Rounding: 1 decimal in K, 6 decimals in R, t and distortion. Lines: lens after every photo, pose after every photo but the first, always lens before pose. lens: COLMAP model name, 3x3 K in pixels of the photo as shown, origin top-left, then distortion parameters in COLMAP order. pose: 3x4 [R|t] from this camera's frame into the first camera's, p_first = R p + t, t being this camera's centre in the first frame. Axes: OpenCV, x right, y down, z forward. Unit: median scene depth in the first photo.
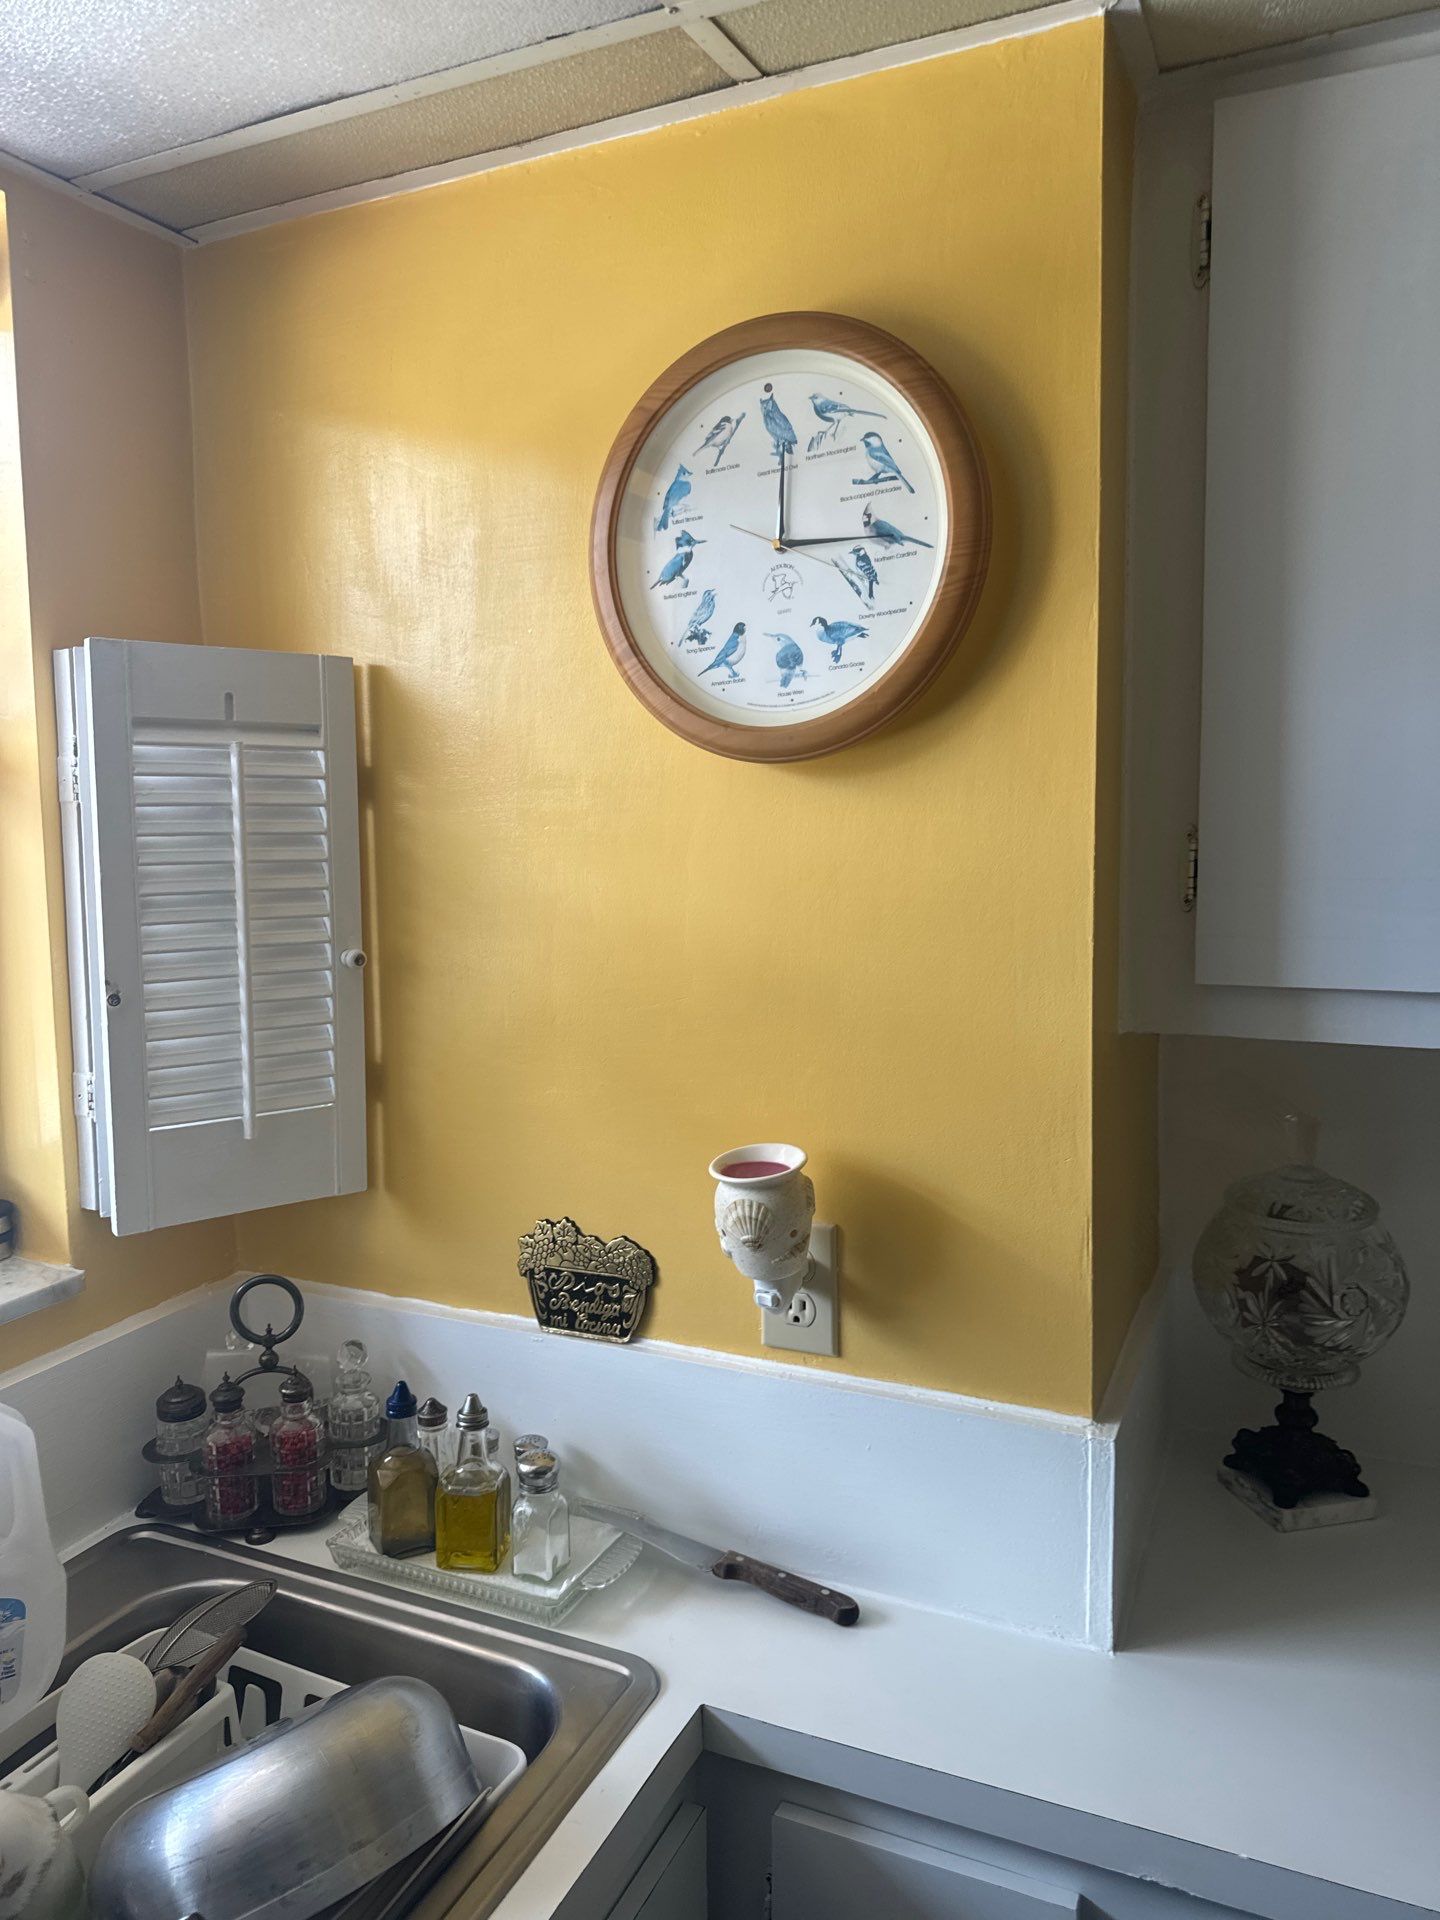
lens RADIAL K [[1370.3, 0, 728.4], [0, 1370.3, 953.8], [0, 0, 1]] dist [0.032330, -0.045980]
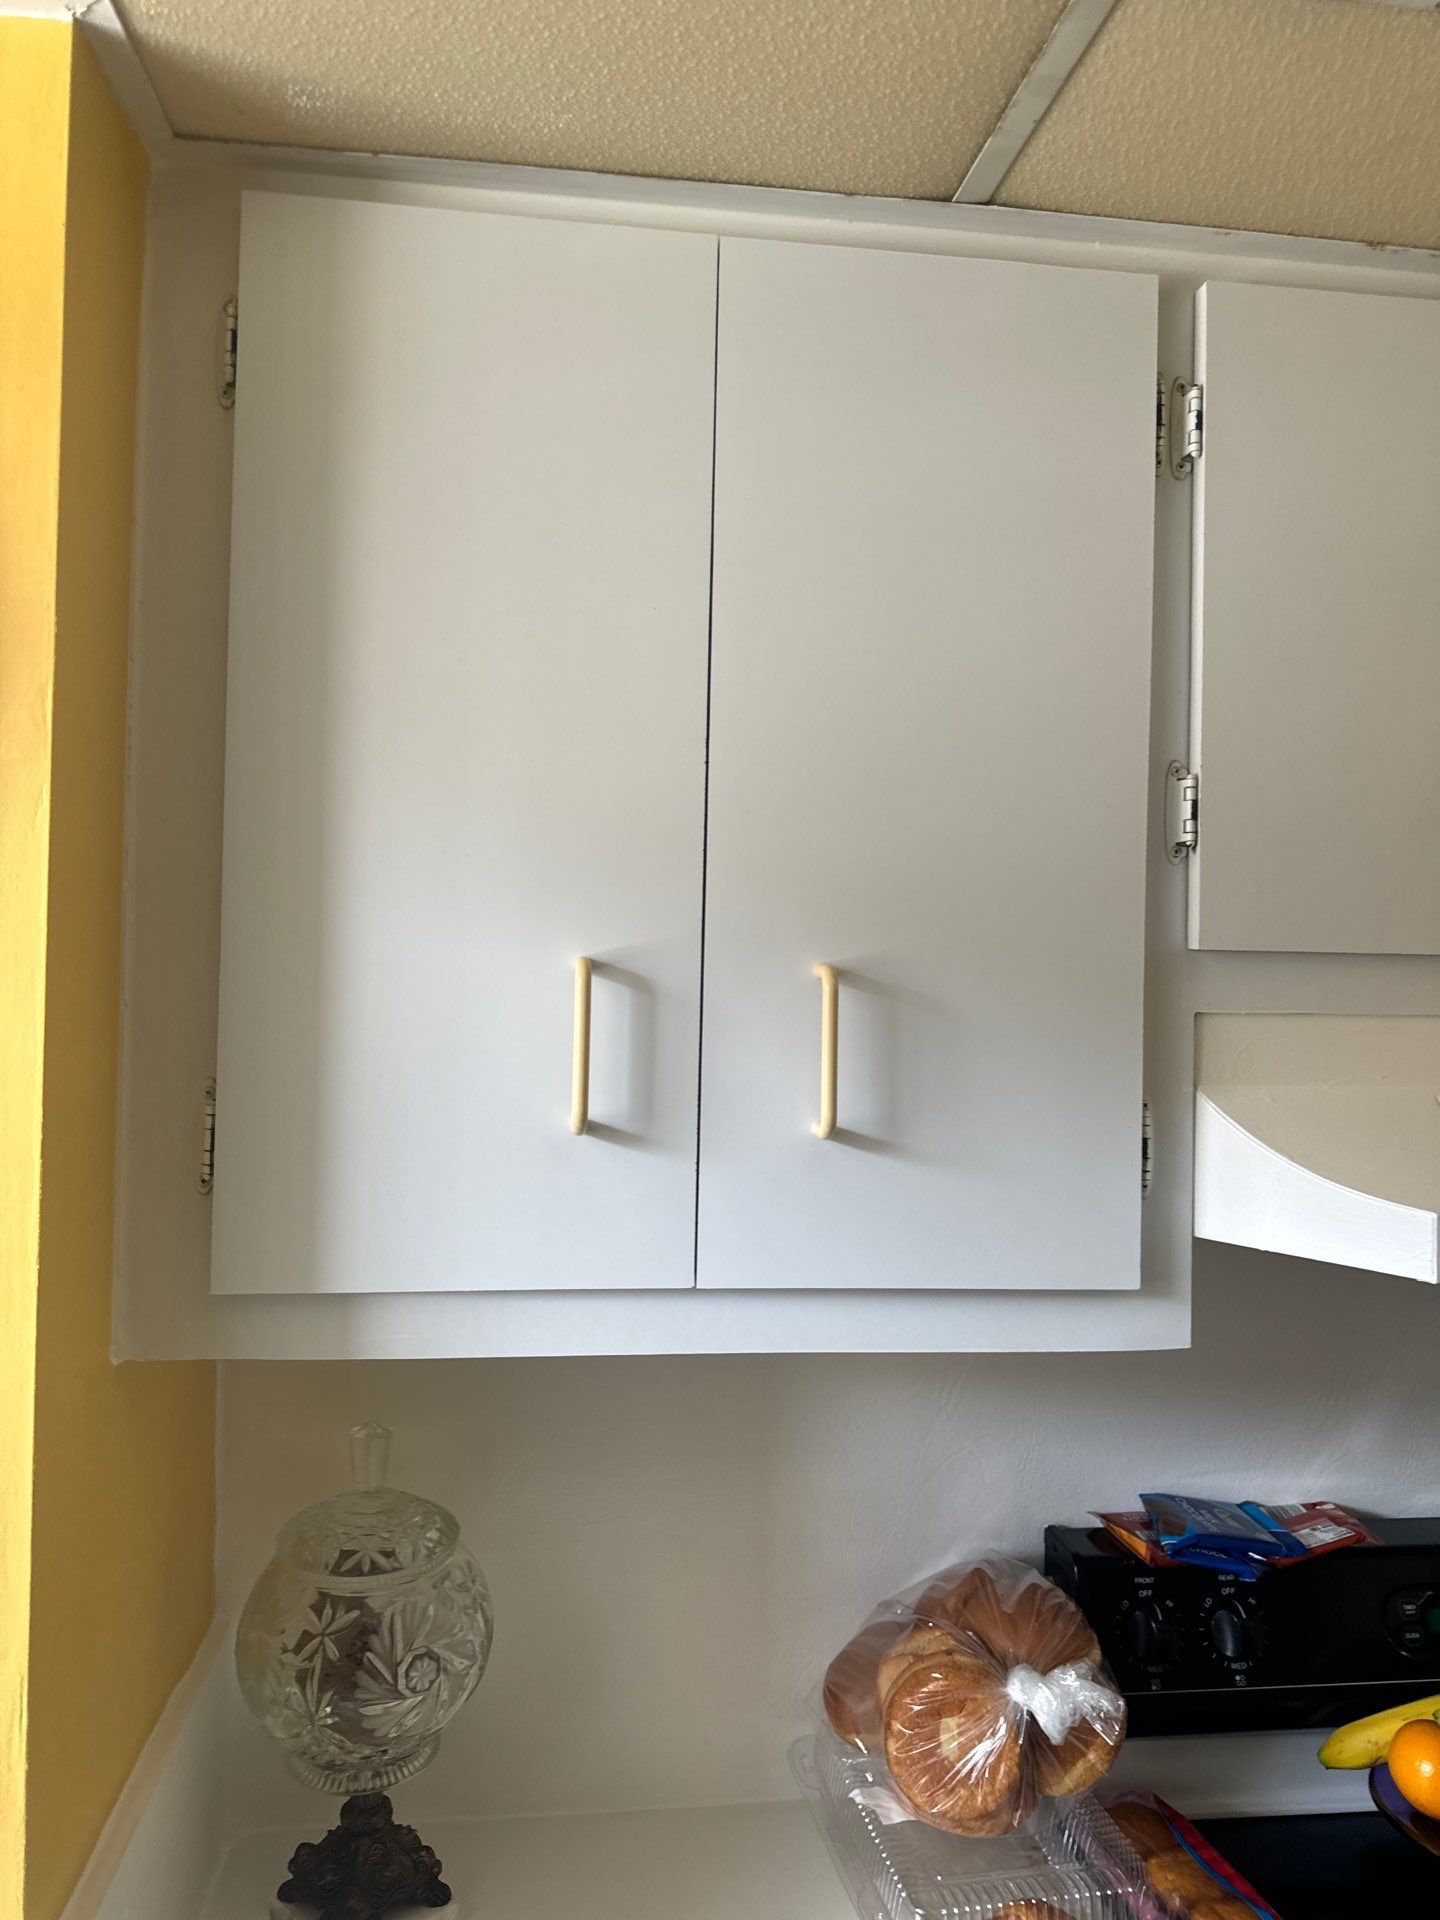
lens RADIAL K [[1370.3, 0, 706.6], [0, 1370.3, 939.9], [0, 0, 1]] dist [0.032330, -0.045980]
pose [[0.855557, 0.040614, 0.516113, 0.168738], [0.020733, 0.993430, -0.112544, -0.076033], [-0.517293, 0.106989, 0.849094, 0.196305]]
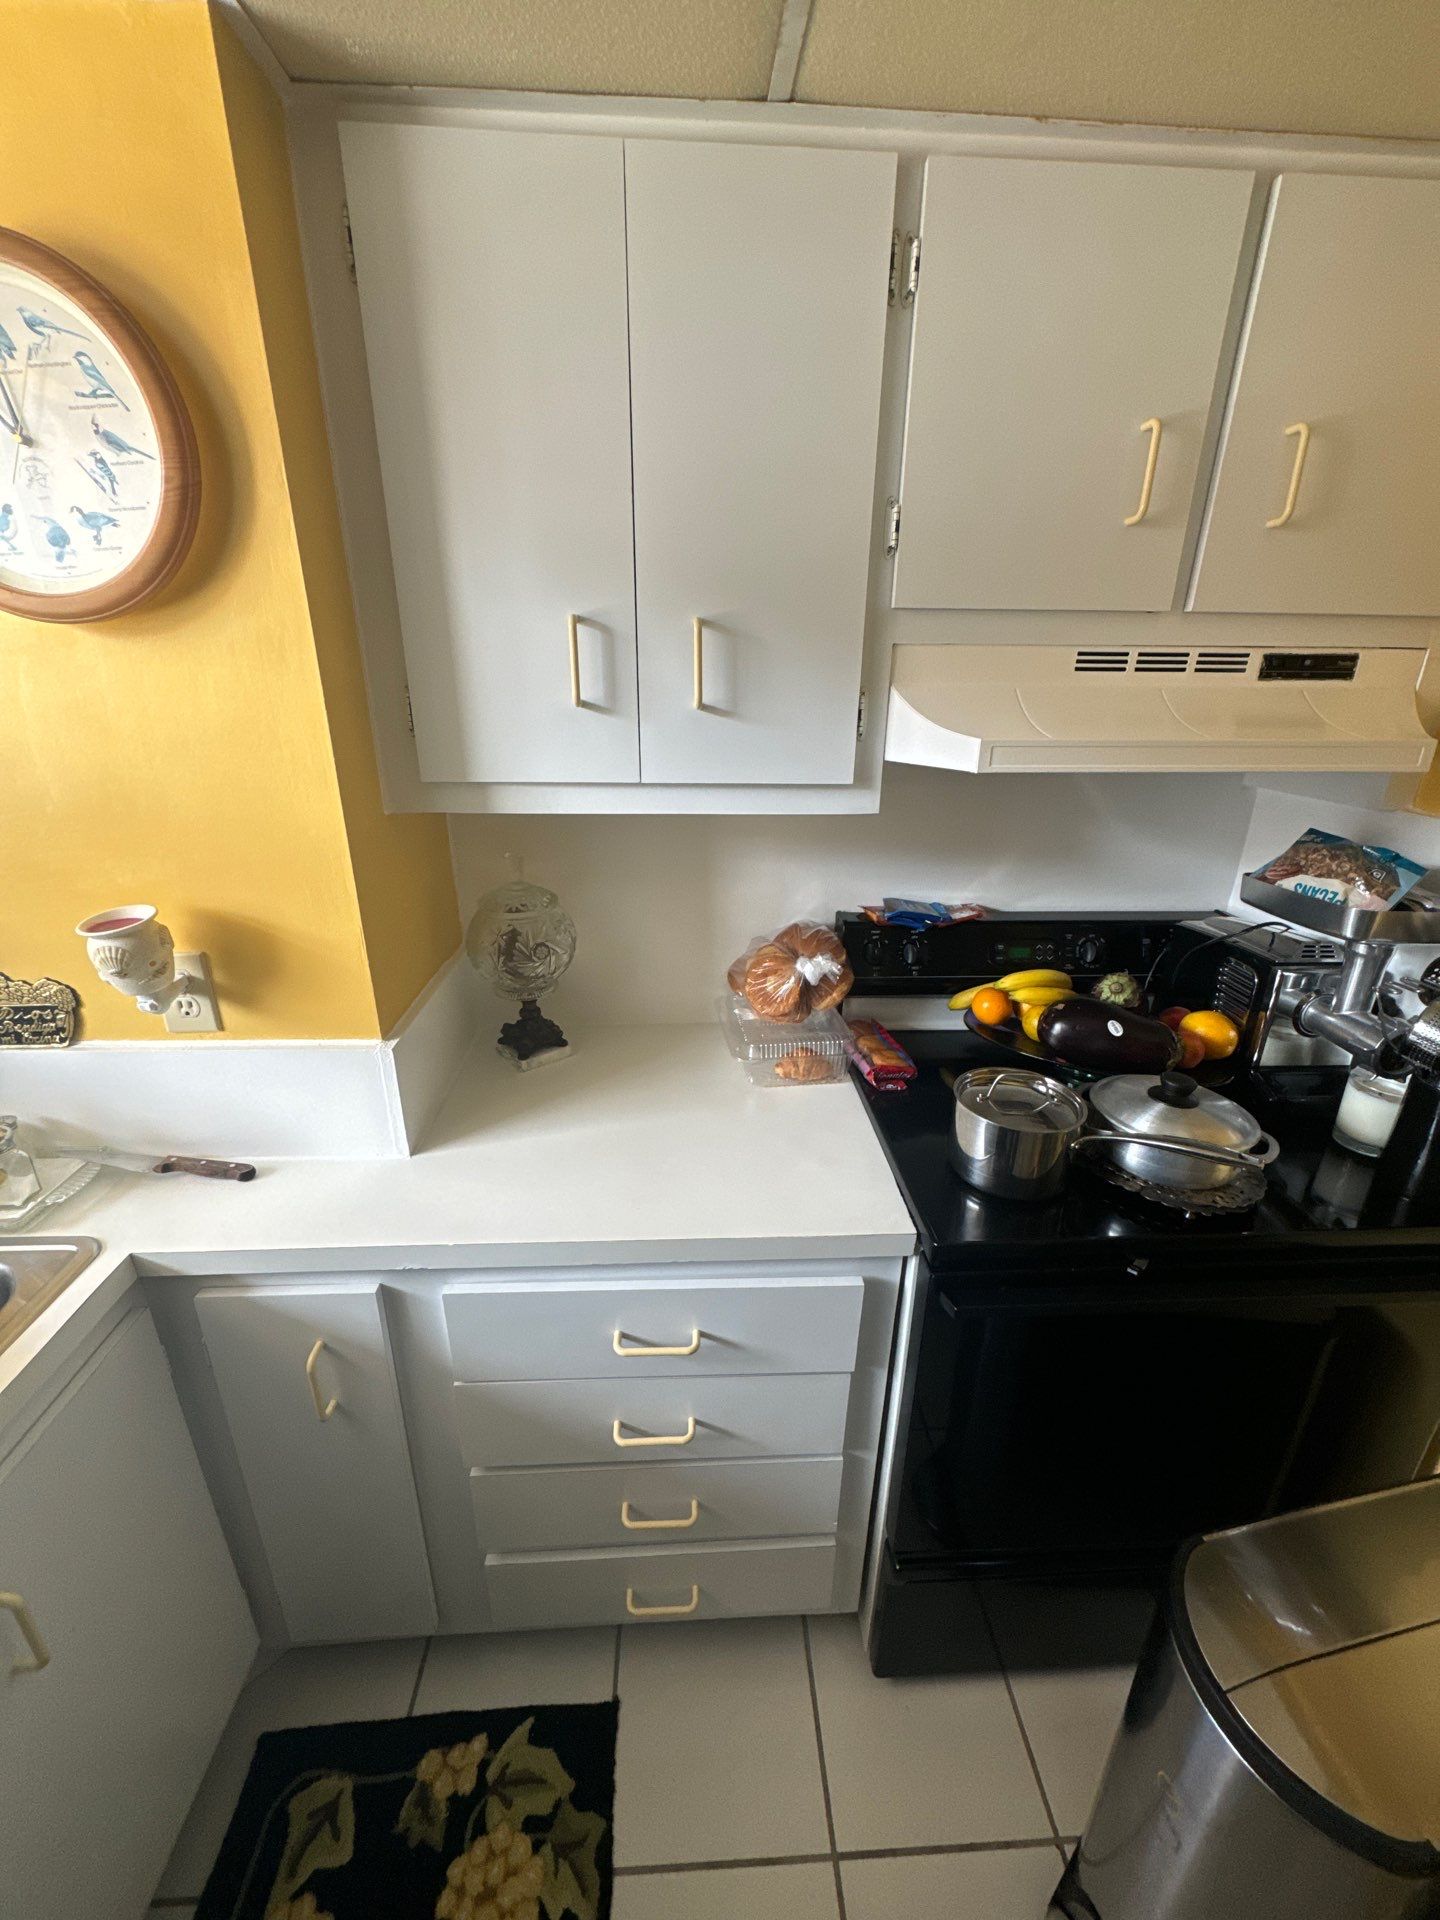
lens RADIAL K [[766.9, 0, 720.4], [0, 766.9, 963.0], [0, 0, 1]] dist [-0.002159, 0.000207]
pose [[0.887595, -0.143559, 0.437682, 0.213915], [0.025730, 0.964162, 0.264064, -0.002494], [-0.459905, -0.223120, 0.859479, -0.012176]]
